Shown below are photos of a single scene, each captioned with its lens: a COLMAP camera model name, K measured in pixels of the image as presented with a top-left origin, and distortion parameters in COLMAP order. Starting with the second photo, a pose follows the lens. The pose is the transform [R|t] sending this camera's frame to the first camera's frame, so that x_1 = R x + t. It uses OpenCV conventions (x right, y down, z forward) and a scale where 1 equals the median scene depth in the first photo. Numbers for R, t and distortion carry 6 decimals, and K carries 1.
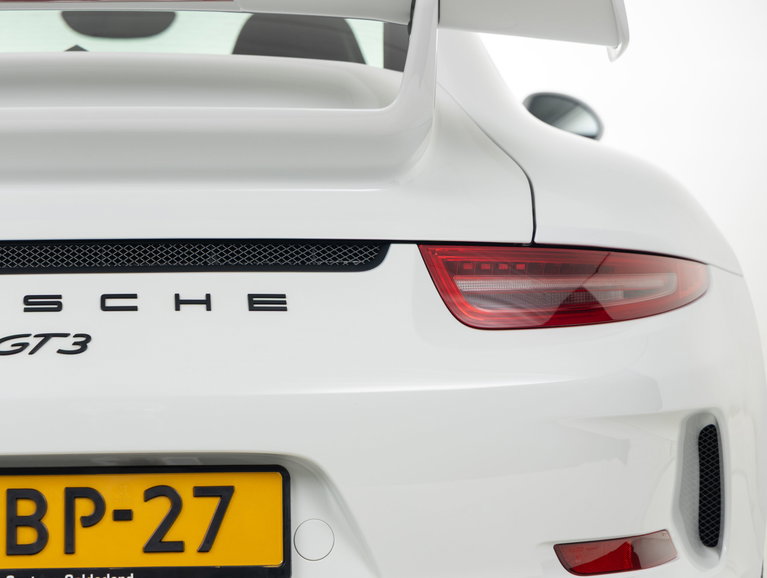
lens RADIAL K [[2496.5, 0, 381.8], [0, 2496.5, 291.0], [0, 0, 1]] dist [-0.019975, 0.000000]
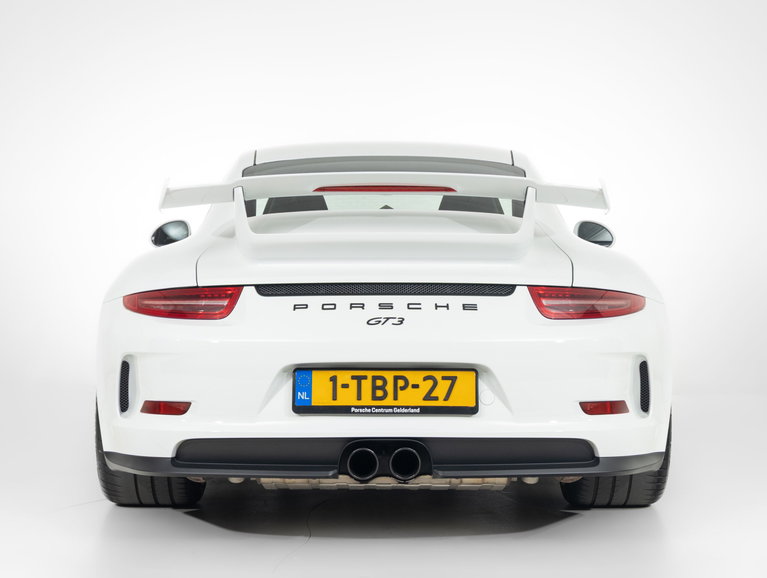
lens RADIAL K [[1484.3, 0, 388.8], [0, 1484.3, 281.0], [0, 0, 1]] dist [0.280354, 0.000000]
pose [[0.997448, 0.009420, -0.070772, -0.020639], [-0.011776, 0.999388, -0.032946, 0.030116], [0.070418, 0.033696, 0.996948, -0.581815]]
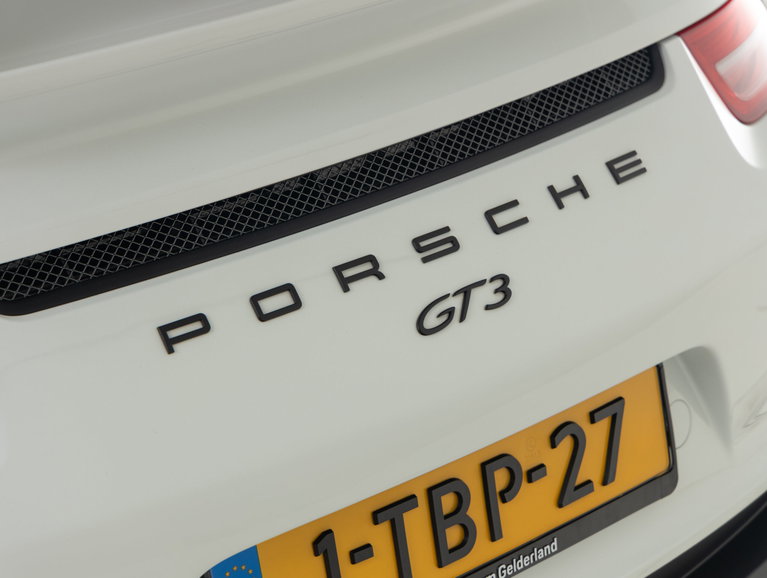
lens RADIAL K [[2496.5, 0, 383.4], [0, 2496.5, 289.4], [0, 0, 1]] dist [-0.019975, 0.000000]
pose [[0.782263, -0.254542, 0.568571, -0.575903], [0.037909, 0.930470, 0.364402, -0.255454], [-0.621793, -0.263505, 0.737522, 0.451643]]
